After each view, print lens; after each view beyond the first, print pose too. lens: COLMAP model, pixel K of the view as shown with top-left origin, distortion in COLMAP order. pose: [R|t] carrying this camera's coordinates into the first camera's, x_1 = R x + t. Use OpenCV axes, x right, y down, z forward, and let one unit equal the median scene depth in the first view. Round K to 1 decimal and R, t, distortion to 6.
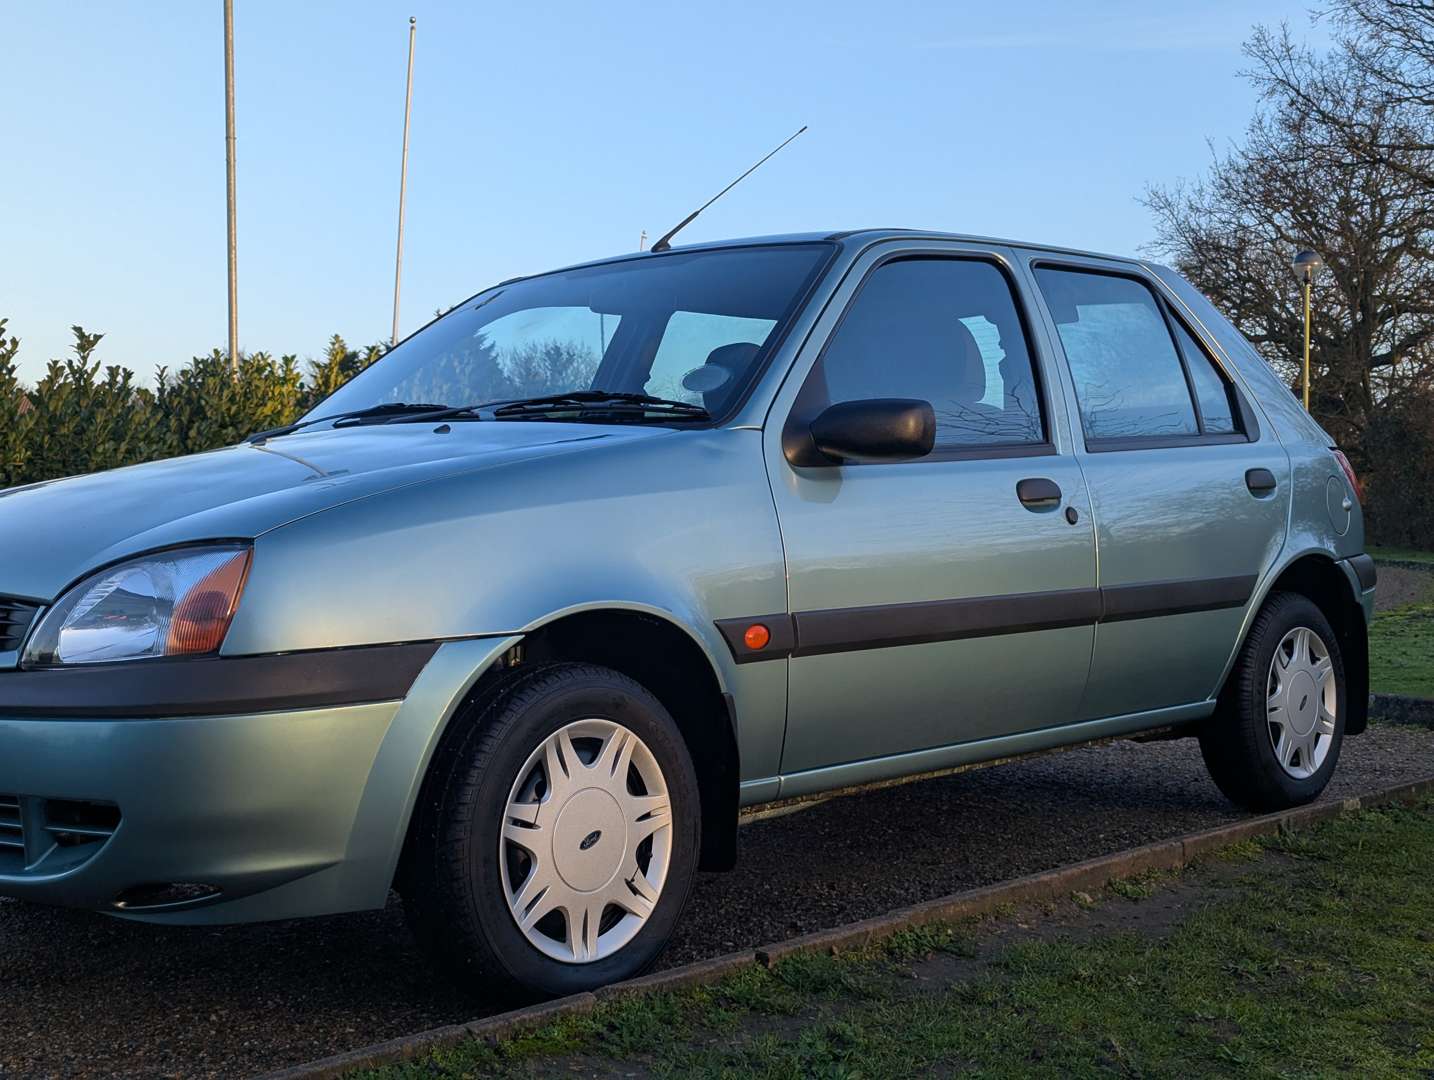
lens RADIAL K [[1965.7, 0, 717.0], [0, 1965.7, 540.0], [0, 0, 1]] dist [0.119245, -0.347902]
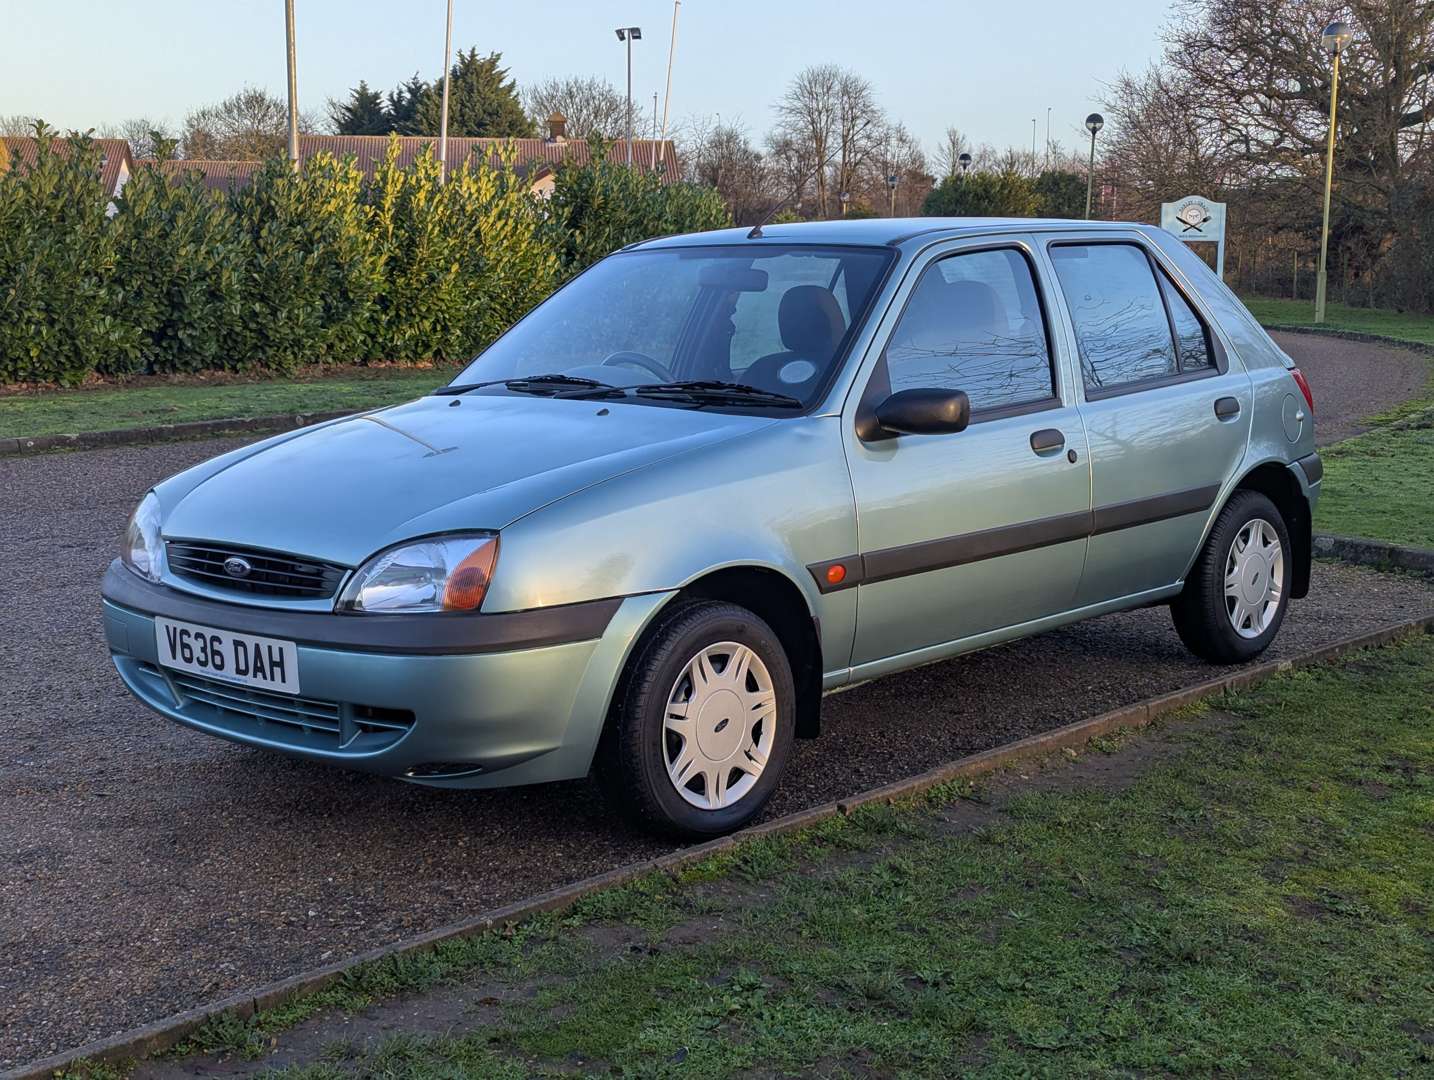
lens RADIAL K [[1965.7, 0, 717.0], [0, 1965.7, 540.0], [0, 0, 1]] dist [0.119245, -0.347902]
pose [[0.999926, 0.006924, -0.010026, -0.050926], [-0.005552, 0.991379, 0.130907, -0.157769], [0.010846, -0.130842, 0.991344, -0.372528]]
